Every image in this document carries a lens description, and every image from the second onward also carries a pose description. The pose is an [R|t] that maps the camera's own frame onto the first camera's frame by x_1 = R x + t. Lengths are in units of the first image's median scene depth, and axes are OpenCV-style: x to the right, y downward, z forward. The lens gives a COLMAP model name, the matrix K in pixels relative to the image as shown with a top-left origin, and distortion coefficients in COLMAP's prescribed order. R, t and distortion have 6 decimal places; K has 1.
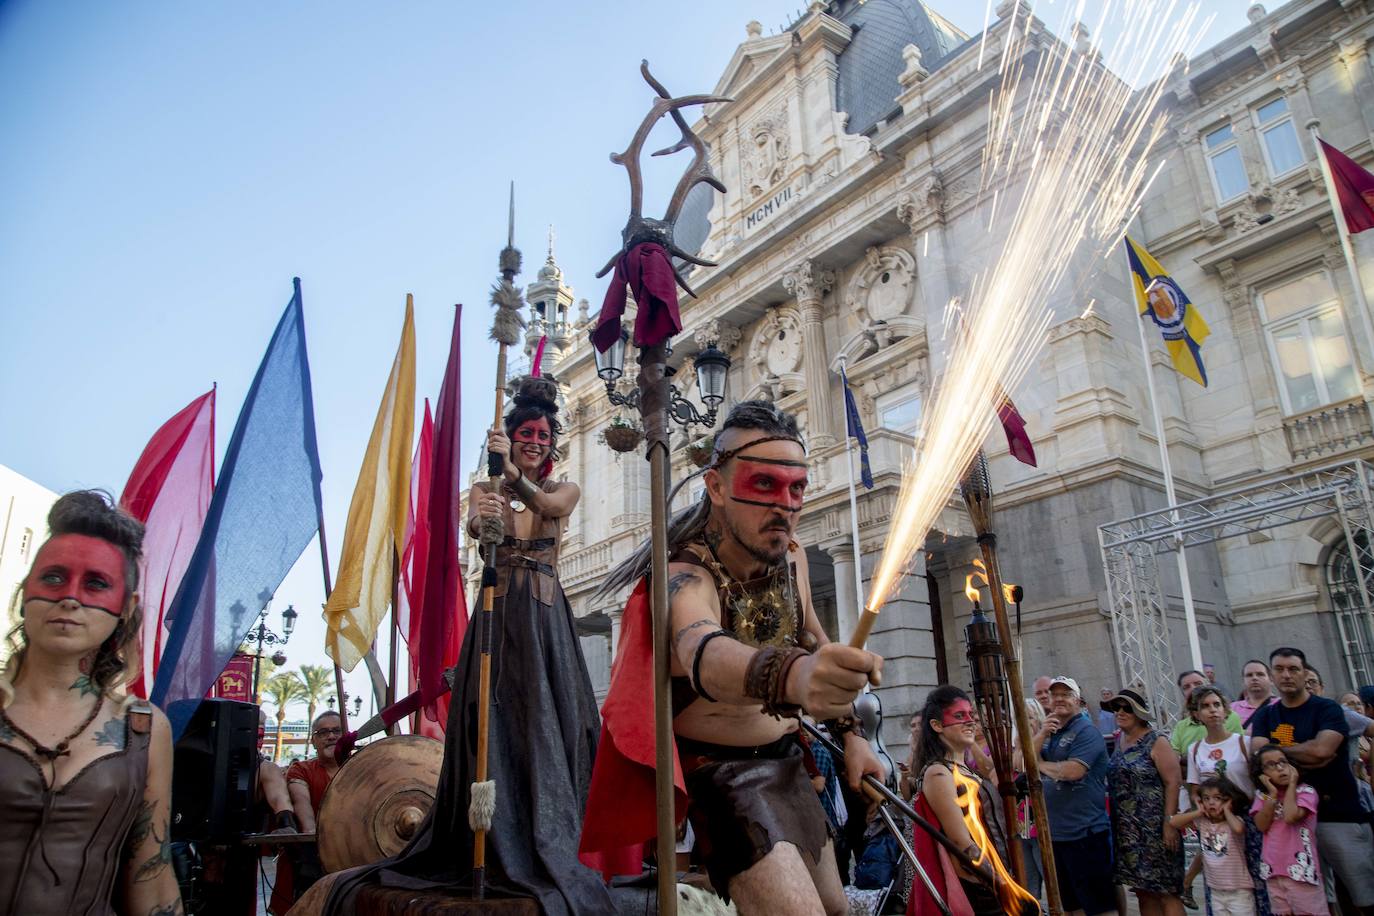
lens RADIAL K [[934.1, 0, 683.2], [0, 934.1, 470.4], [0, 0, 1]] dist [-0.123973, 0.067236]
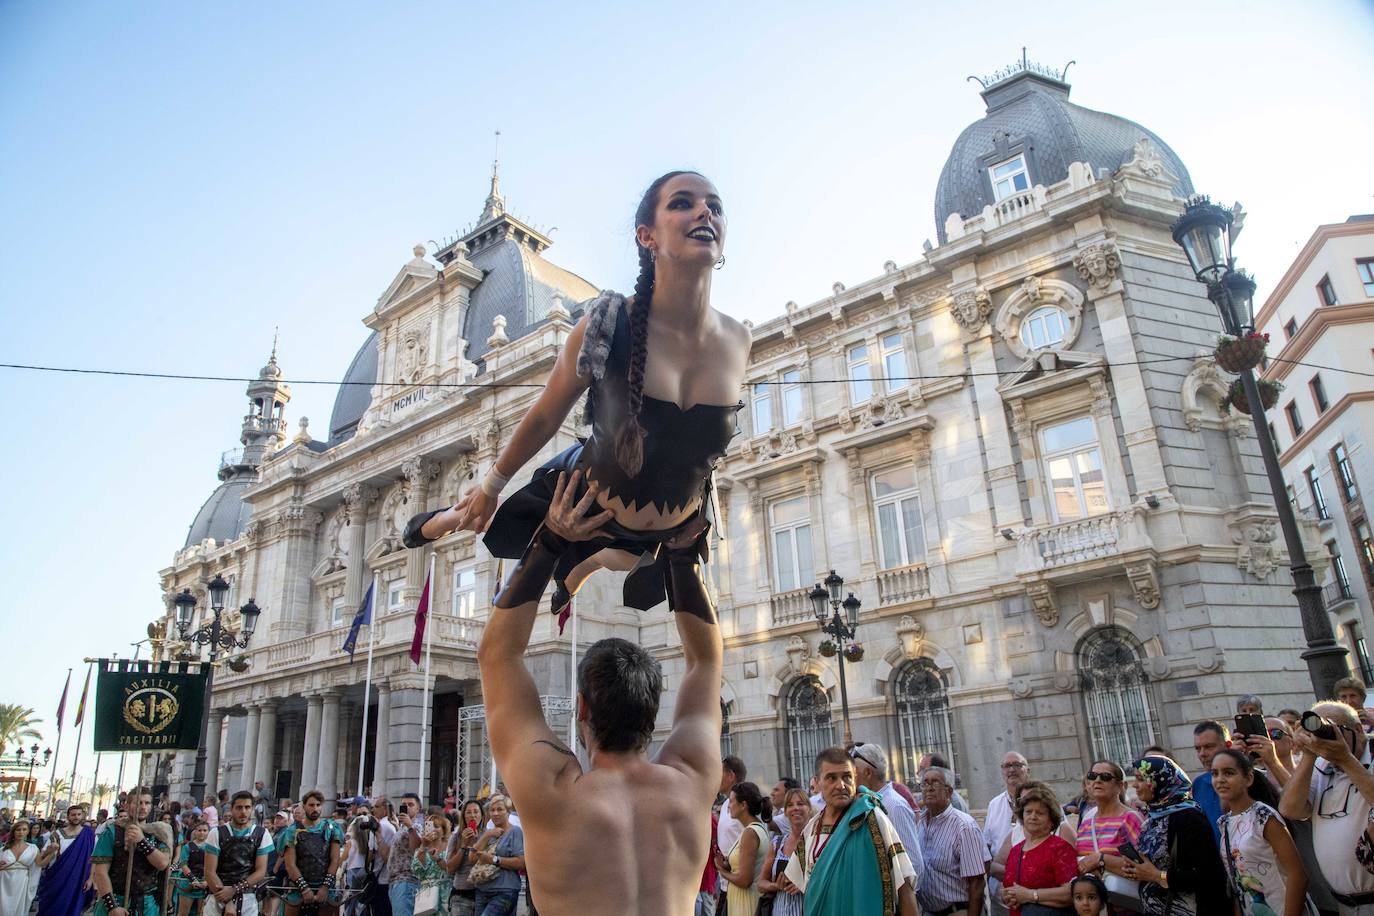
lens RADIAL K [[934.1, 0, 683.2], [0, 934.1, 470.4], [0, 0, 1]] dist [-0.123973, 0.067236]
pose [[0.966828, 0.079995, 0.242579, 0.165284], [-0.069728, 0.996280, -0.050634, -0.147864], [-0.245727, 0.032040, 0.968809, -0.392561]]
